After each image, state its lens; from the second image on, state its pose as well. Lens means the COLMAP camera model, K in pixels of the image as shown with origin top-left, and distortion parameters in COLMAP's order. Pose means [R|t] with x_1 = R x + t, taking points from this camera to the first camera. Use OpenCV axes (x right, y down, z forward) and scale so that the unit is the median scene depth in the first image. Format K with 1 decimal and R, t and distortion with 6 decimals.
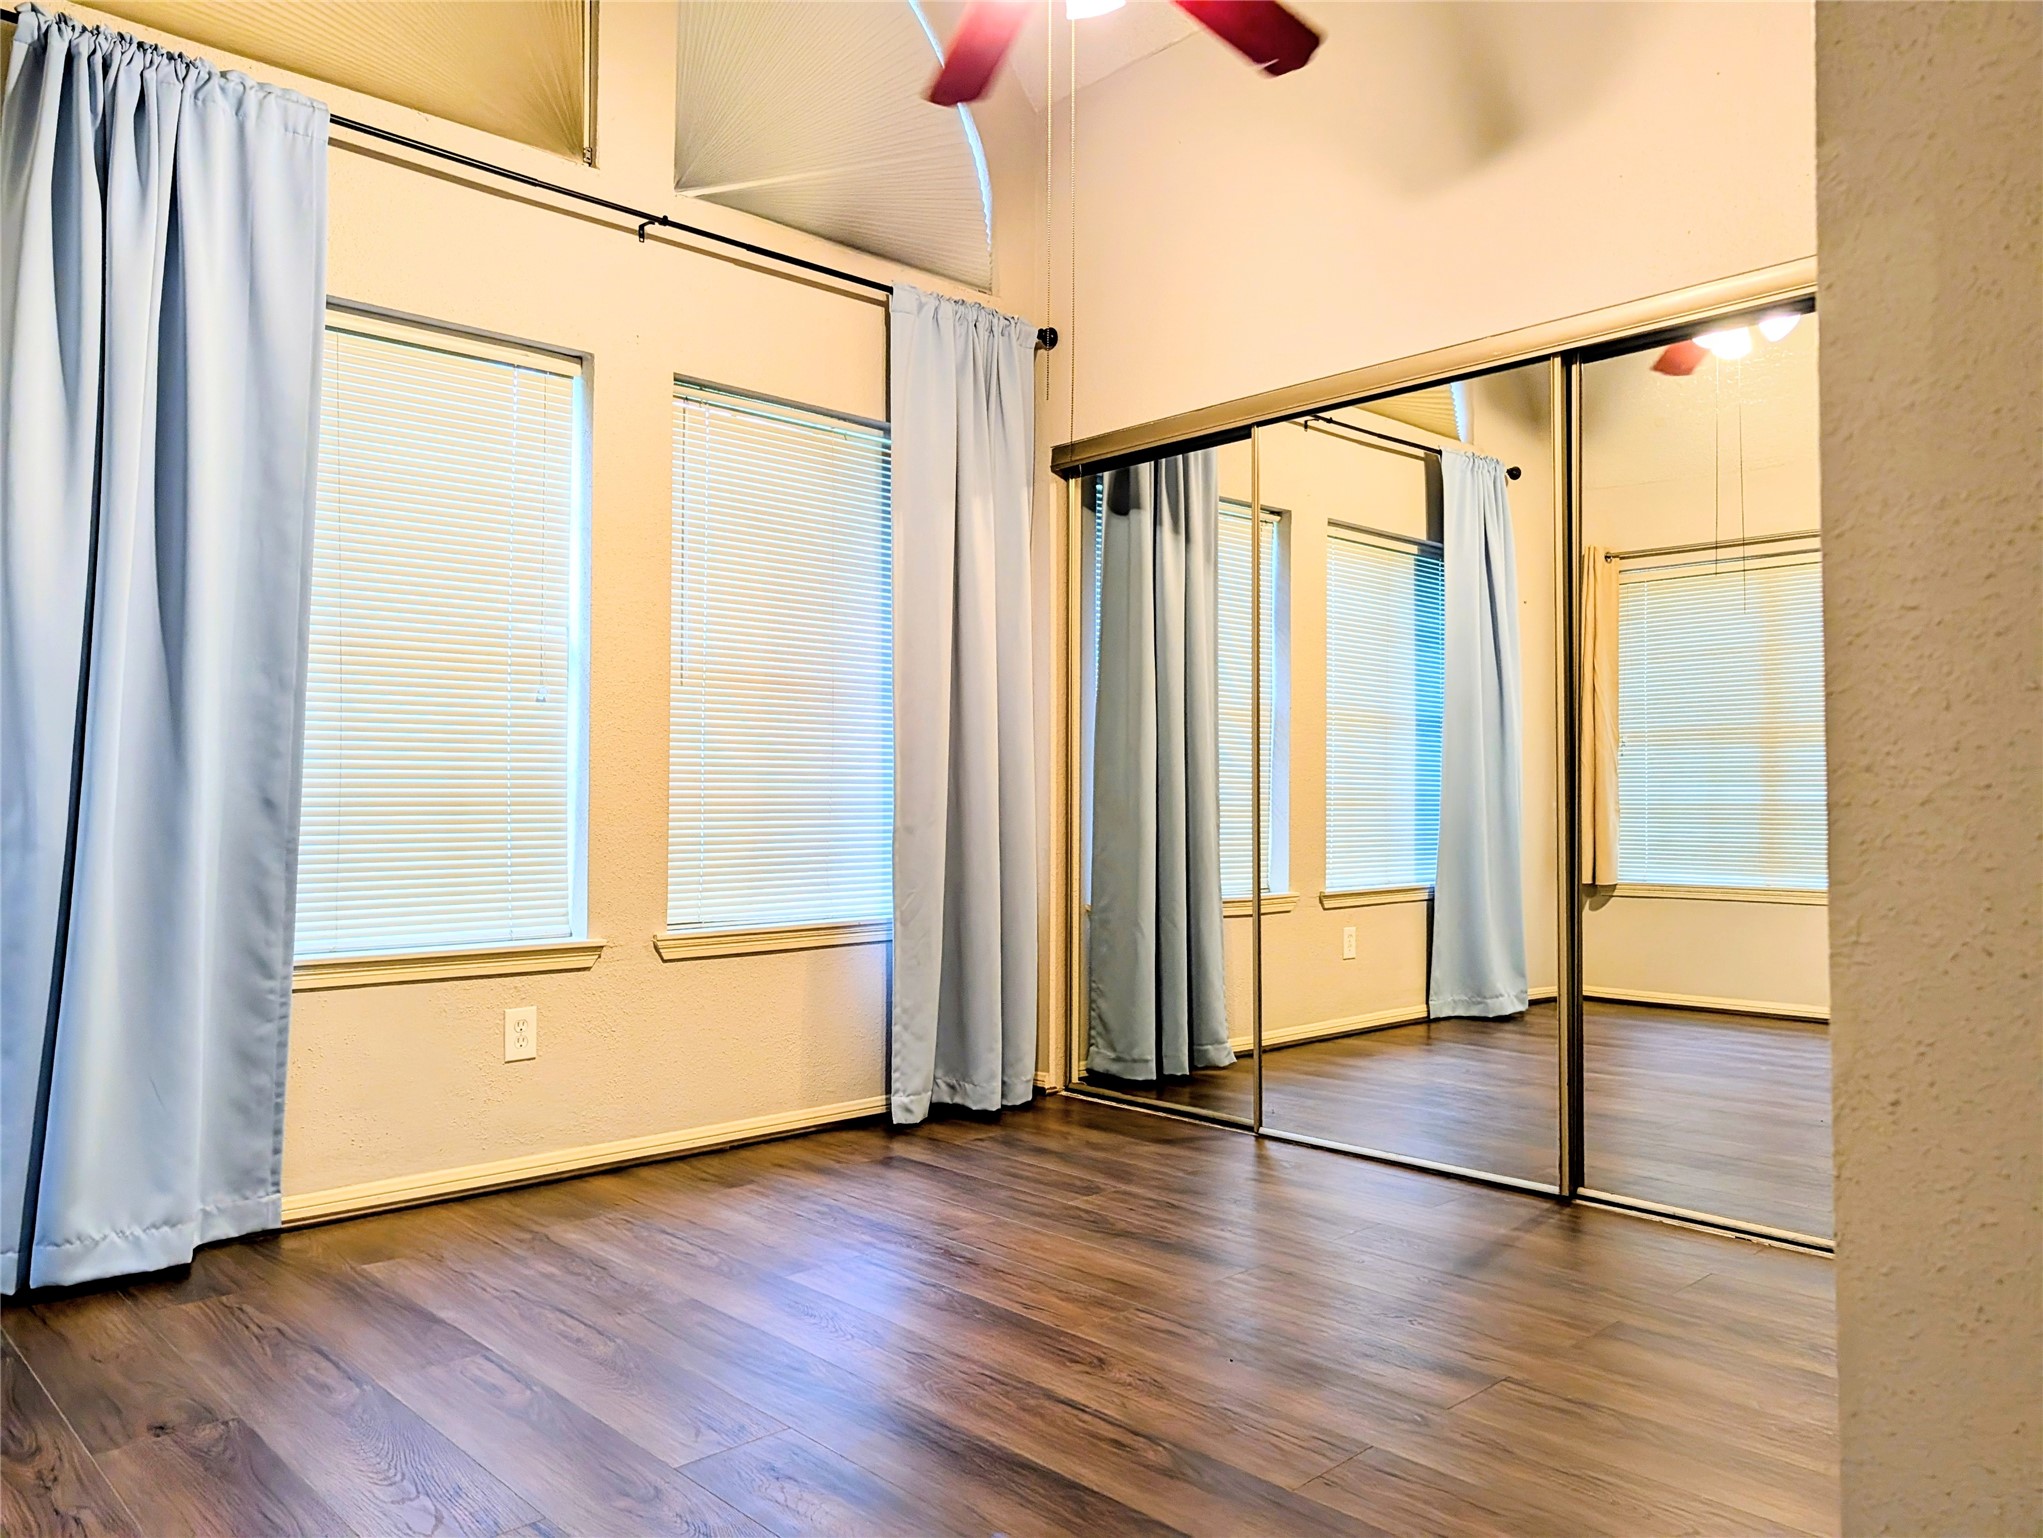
lens RADIAL K [[1477.8, 0, 1014.3], [0, 1477.8, 764.2], [0, 0, 1]] dist [0.008984, -0.022448]
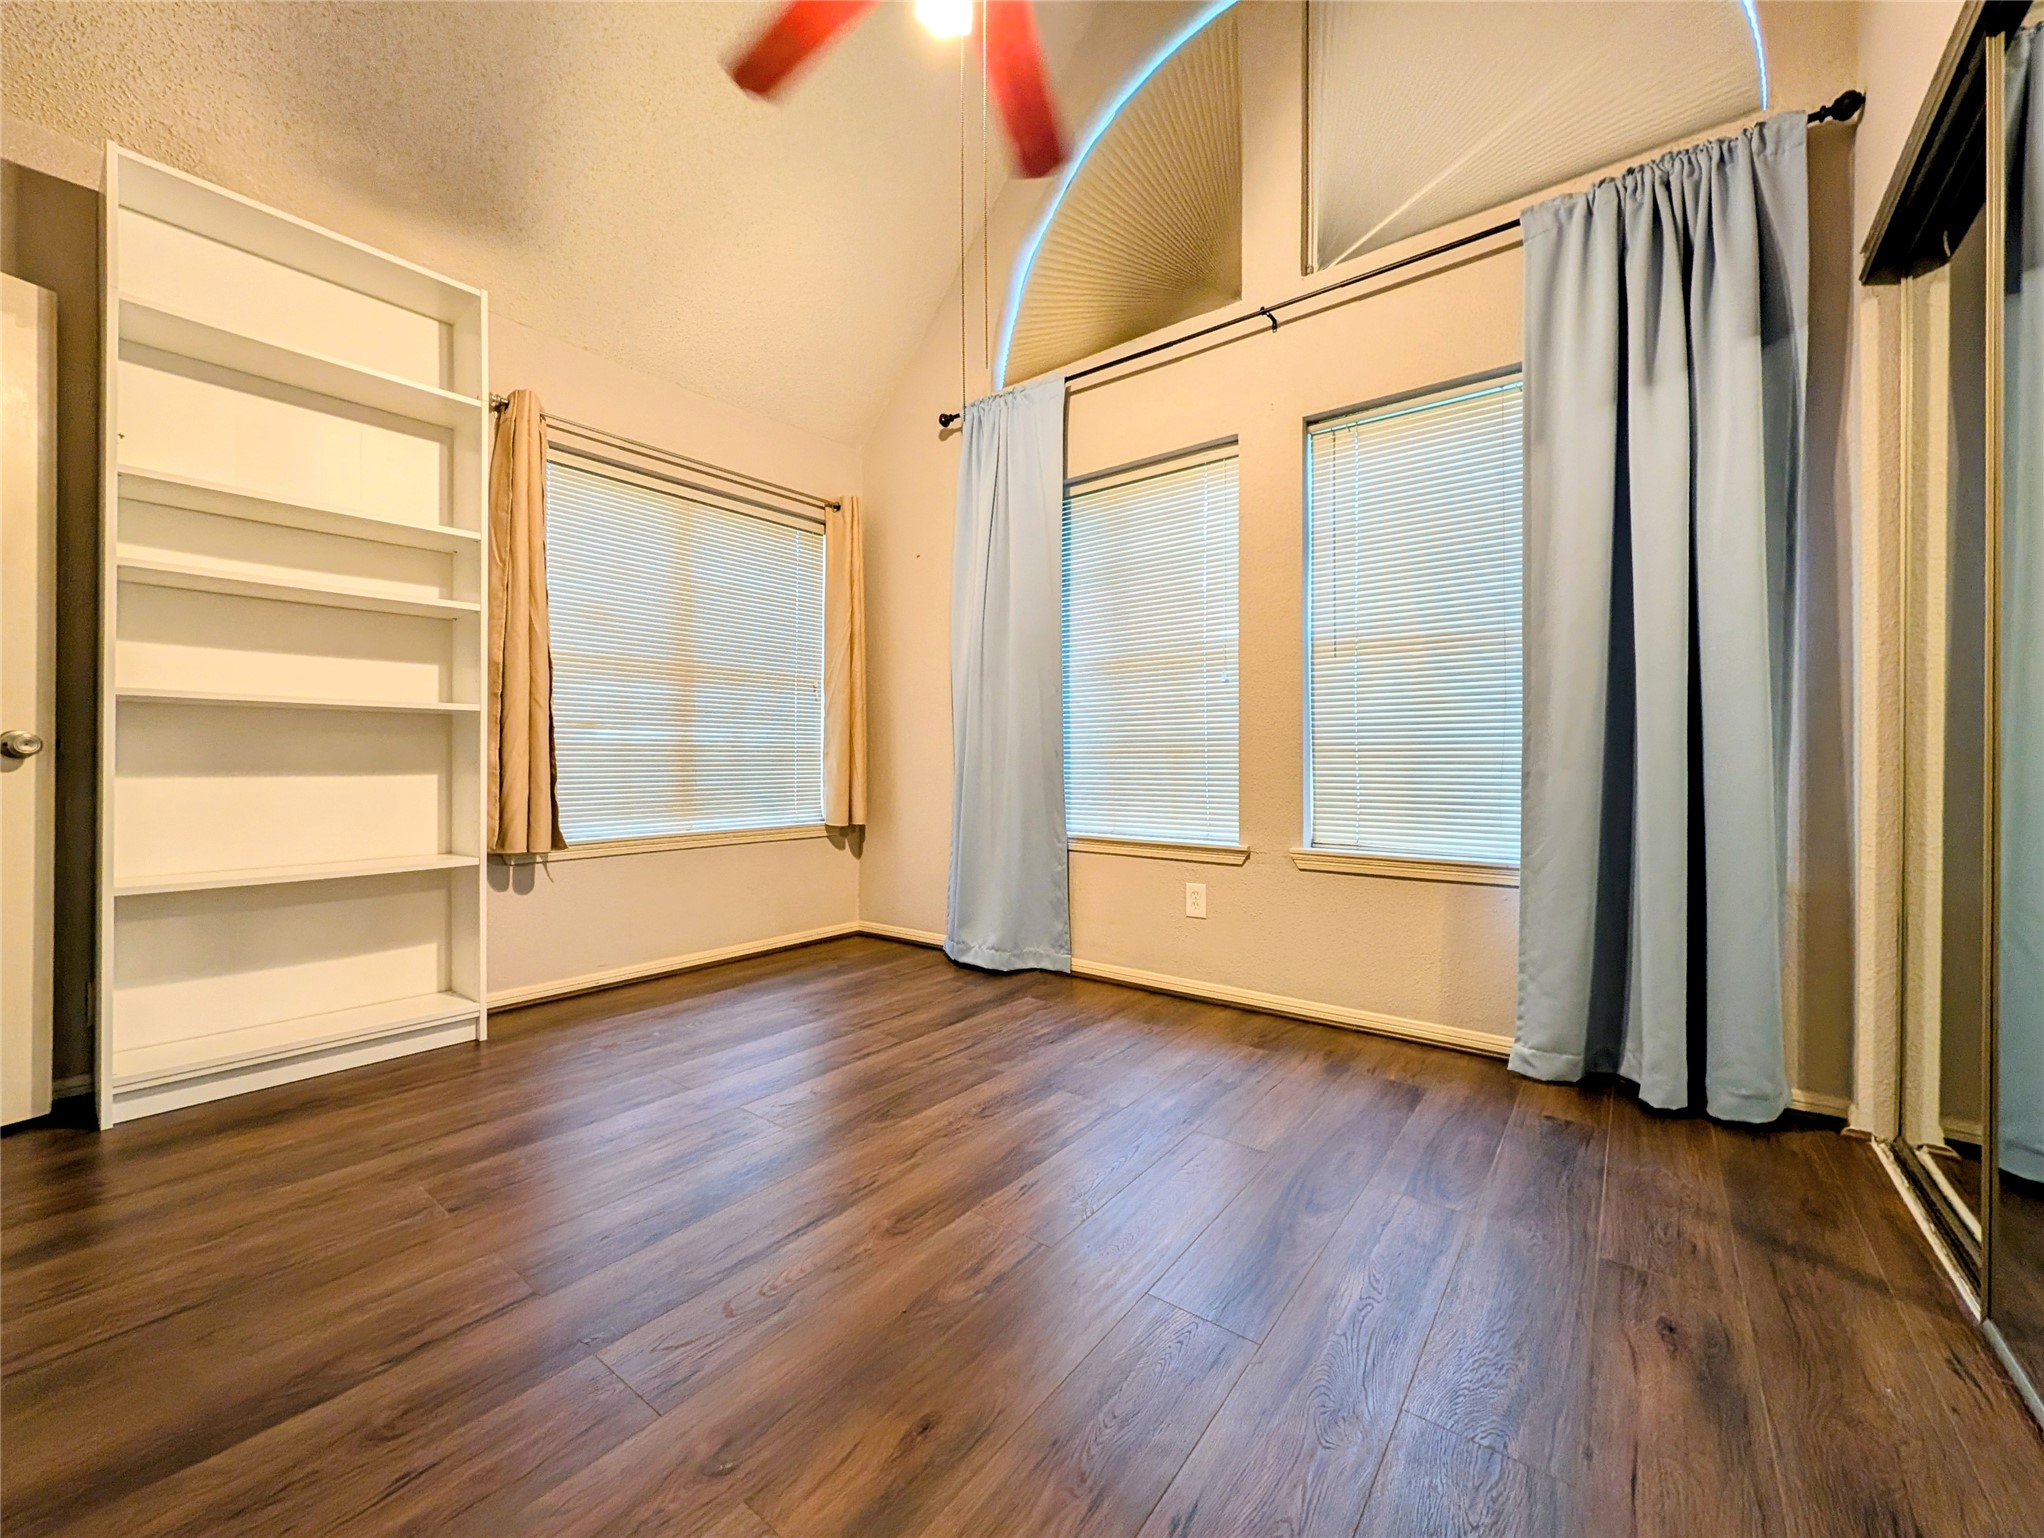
lens RADIAL K [[808.7, 0, 1020.9], [0, 808.7, 766.5], [0, 0, 1]] dist [0.000179, 0.000507]
pose [[0.162040, 0.002528, -0.986781, 0.472843], [0.019492, 0.999793, 0.005762, 0.035797], [0.986592, -0.020168, 0.161957, 0.701072]]
